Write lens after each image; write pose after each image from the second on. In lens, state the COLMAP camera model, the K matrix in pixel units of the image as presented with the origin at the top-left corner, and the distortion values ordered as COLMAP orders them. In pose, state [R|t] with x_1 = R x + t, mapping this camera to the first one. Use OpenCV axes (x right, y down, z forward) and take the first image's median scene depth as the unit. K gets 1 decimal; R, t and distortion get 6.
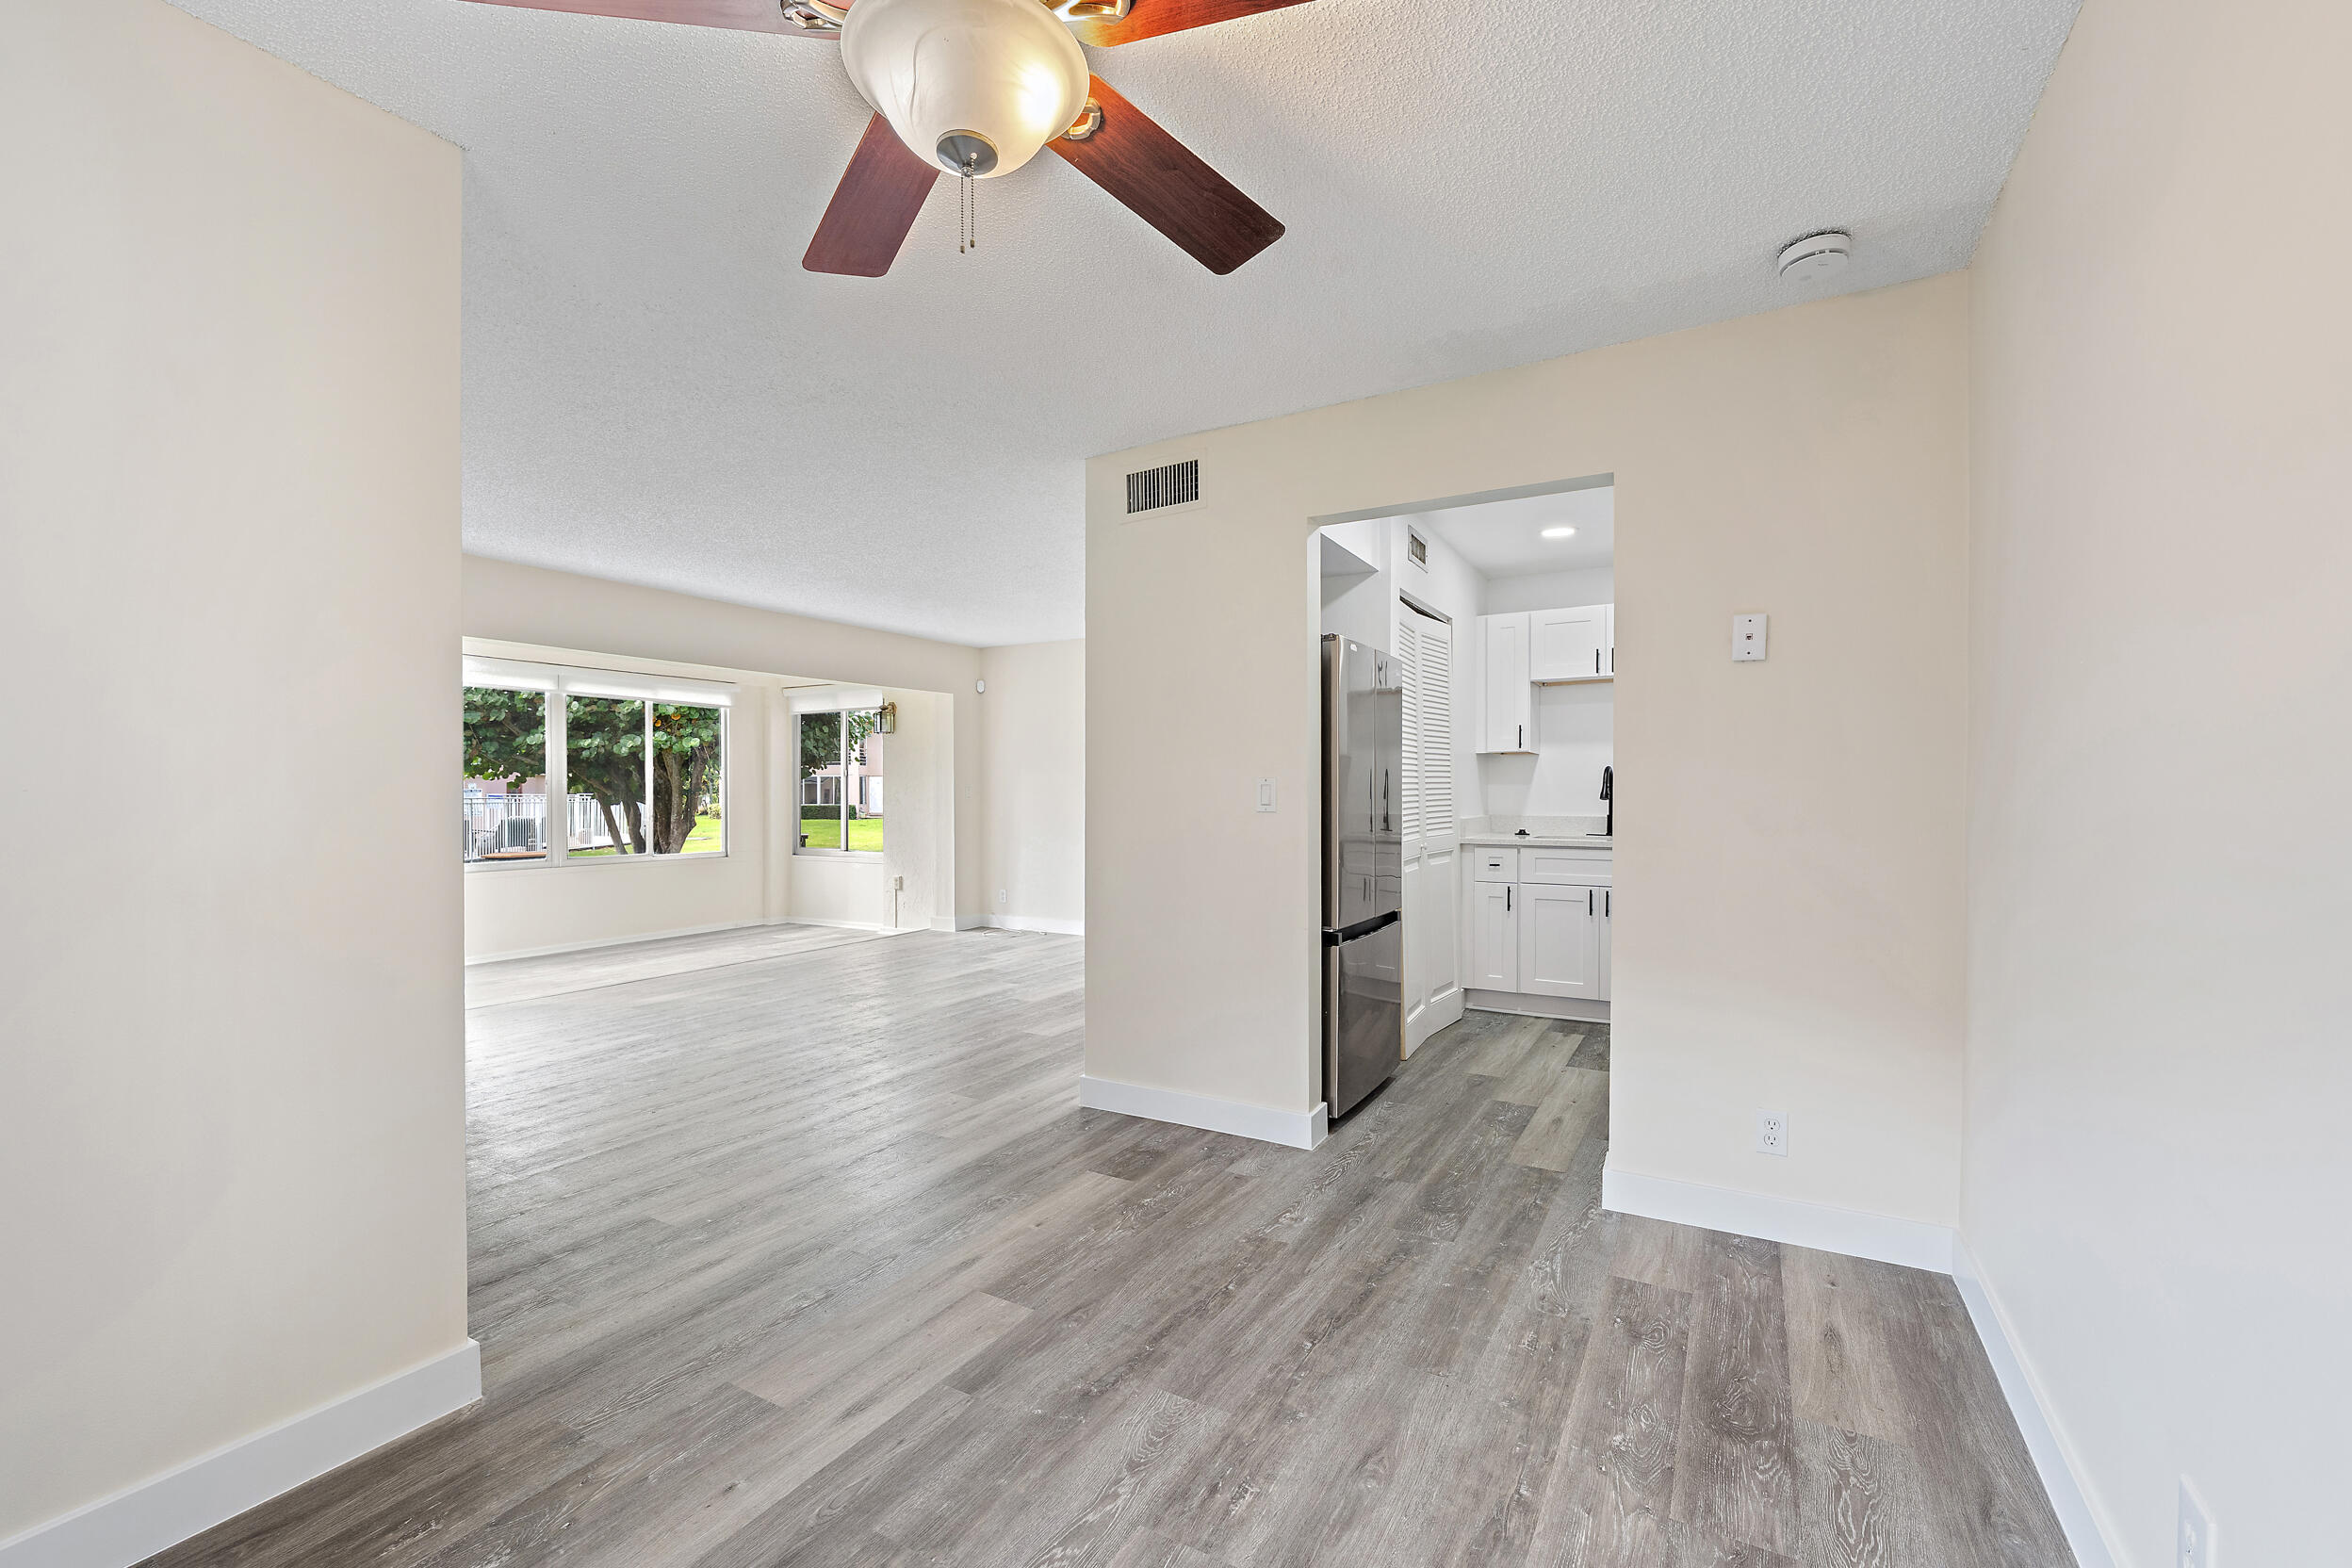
lens RADIAL K [[933.3, 0, 1174.9], [0, 933.3, 792.4], [0, 0, 1]] dist [-0.000342, -0.000043]
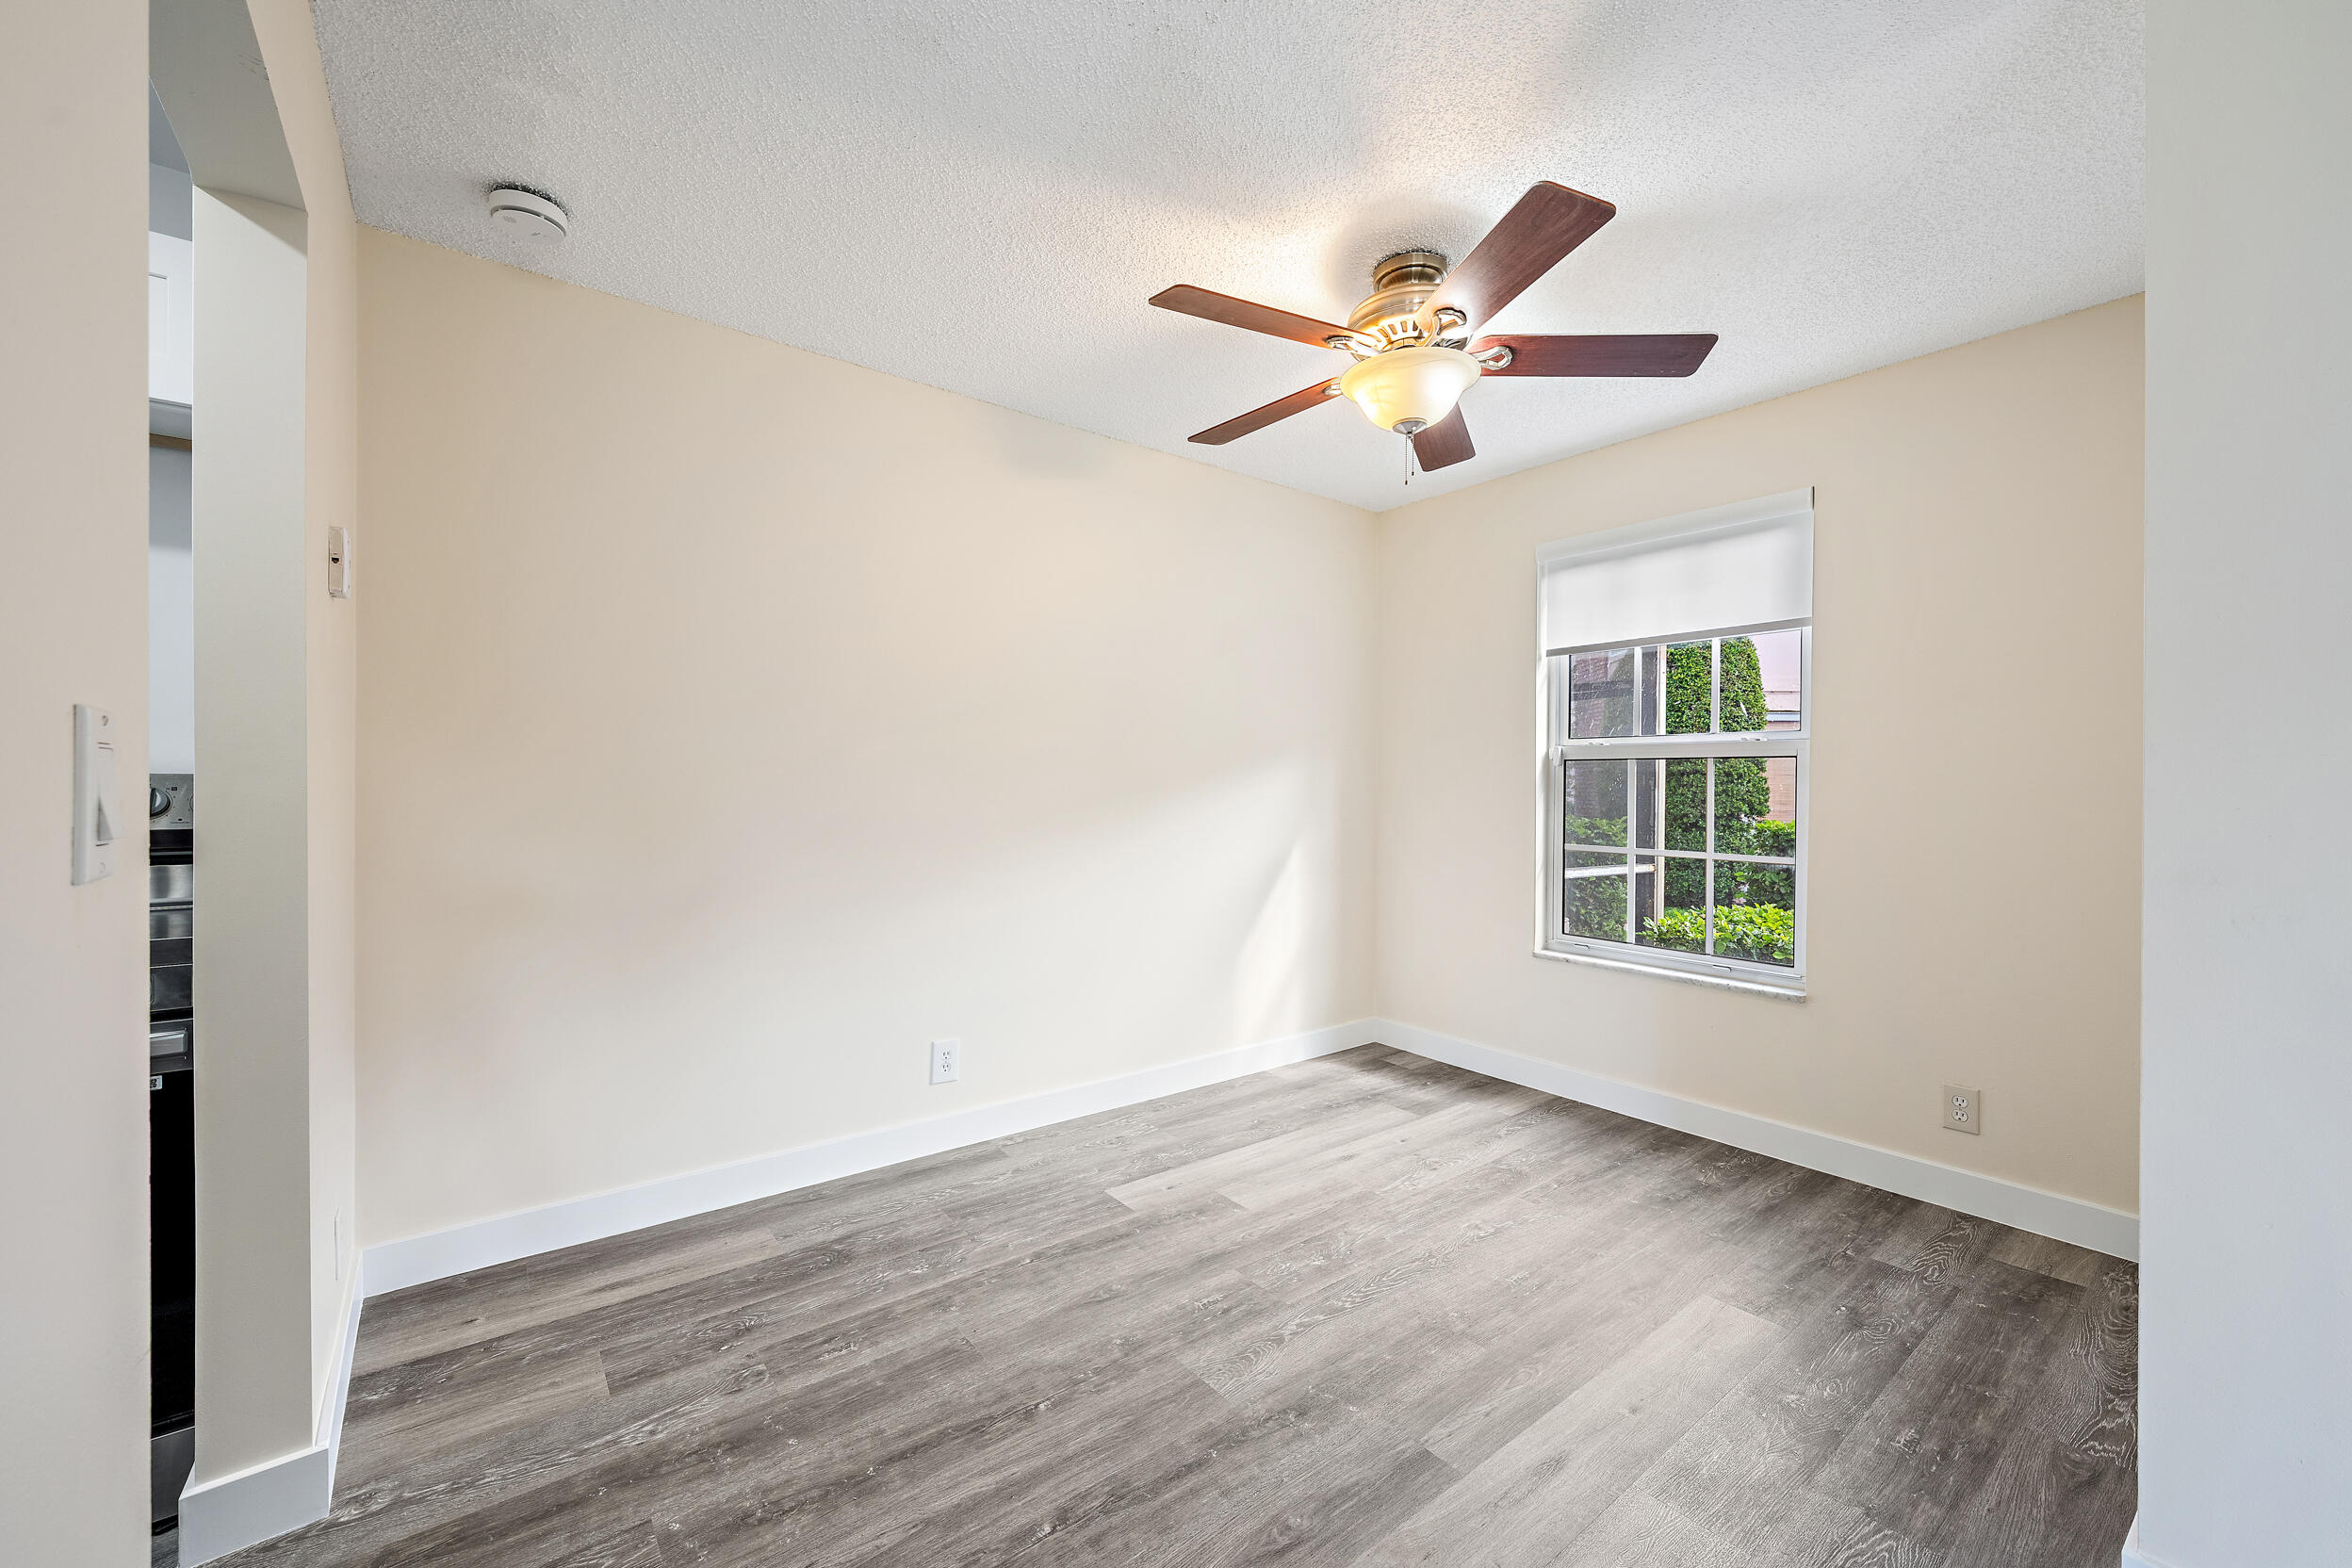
lens RADIAL K [[933.3, 0, 1181.1], [0, 933.3, 786.1], [0, 0, 1]] dist [-0.000342, -0.000043]
pose [[-0.927393, -0.005825, 0.374044, -0.334414], [-0.006071, 0.999981, 0.000520, 0.001169], [-0.374040, -0.001788, -0.927411, 1.930767]]
